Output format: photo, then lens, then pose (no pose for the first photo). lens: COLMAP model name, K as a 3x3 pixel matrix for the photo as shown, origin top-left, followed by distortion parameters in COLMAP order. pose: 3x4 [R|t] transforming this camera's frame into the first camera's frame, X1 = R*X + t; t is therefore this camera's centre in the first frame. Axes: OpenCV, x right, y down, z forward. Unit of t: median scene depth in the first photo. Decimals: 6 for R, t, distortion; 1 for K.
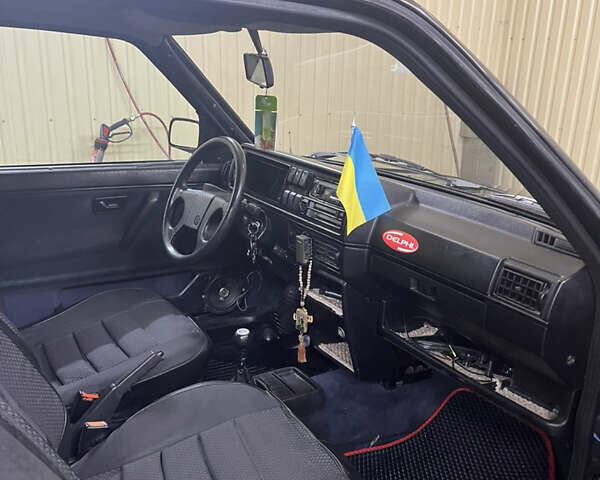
lens RADIAL K [[598.3, 0, 300.8], [0, 598.3, 243.6], [0, 0, 1]] dist [0.022779, 0.000000]
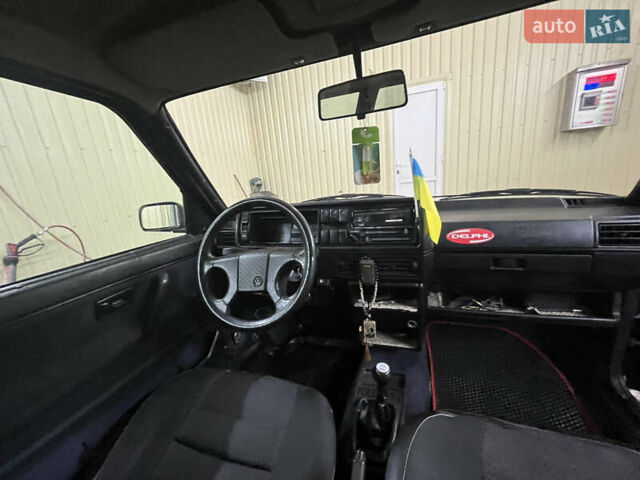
lens RADIAL K [[264.9, 0, 313.8], [0, 264.9, 241.8], [0, 0, 1]] dist [-0.002809, 0.000339]
pose [[0.786062, -0.264219, 0.558833, -0.294615], [0.300970, 0.953241, 0.027350, -0.077098], [-0.539929, 0.146693, 0.828829, 0.515860]]
